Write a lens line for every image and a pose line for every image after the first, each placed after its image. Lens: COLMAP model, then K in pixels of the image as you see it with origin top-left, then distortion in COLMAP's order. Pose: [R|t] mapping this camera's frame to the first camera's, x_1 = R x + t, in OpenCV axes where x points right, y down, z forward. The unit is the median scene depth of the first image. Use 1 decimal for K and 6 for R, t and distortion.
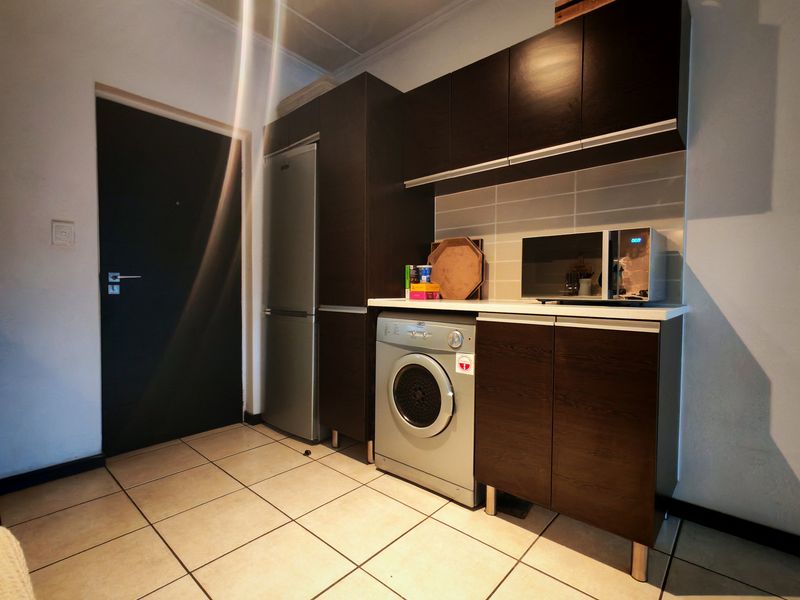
lens RADIAL K [[389.4, 0, 400.0], [0, 389.4, 300.0], [0, 0, 1]] dist [0.000979, -0.000233]
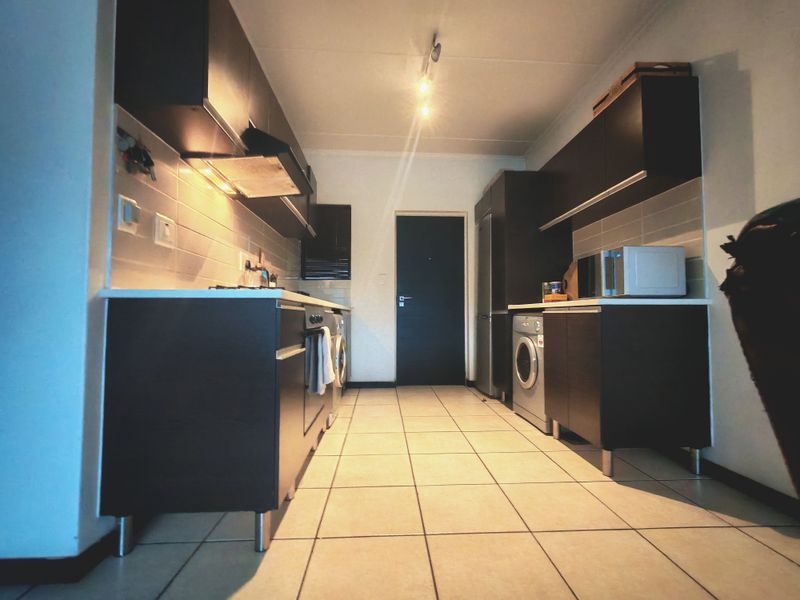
lens RADIAL K [[368.9, 0, 396.9], [0, 368.9, 300.8], [0, 0, 1]] dist [0.000259, 0.000015]
pose [[0.694817, -0.034338, -0.718366, 0.694311], [-0.019883, 0.997561, -0.066915, 0.091563], [0.718911, 0.060776, 0.692440, -0.399150]]
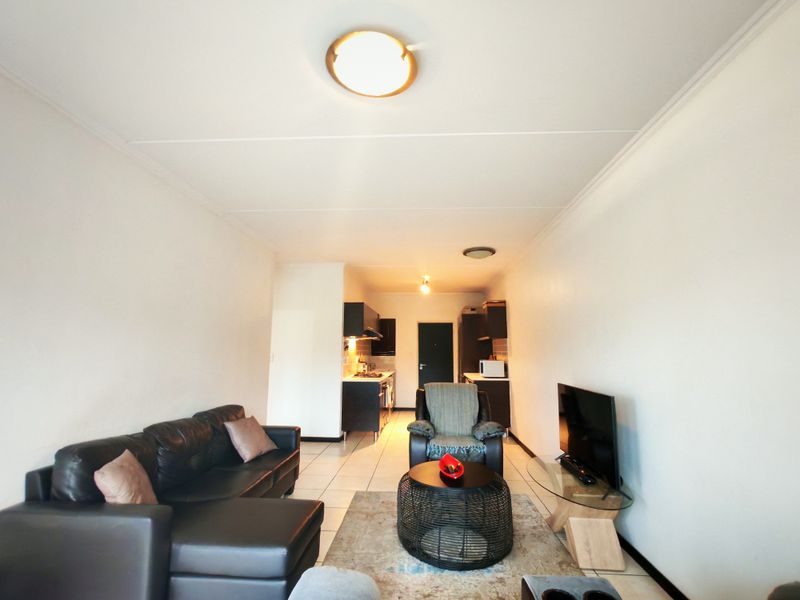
lens RADIAL K [[368.9, 0, 396.9], [0, 368.9, 300.8], [0, 0, 1]] dist [0.000259, 0.000015]
pose [[0.607901, -0.109380, -0.786443, 2.335920], [-0.029721, 0.986638, -0.160197, -0.101044], [0.793457, 0.120758, 0.596527, -1.668273]]
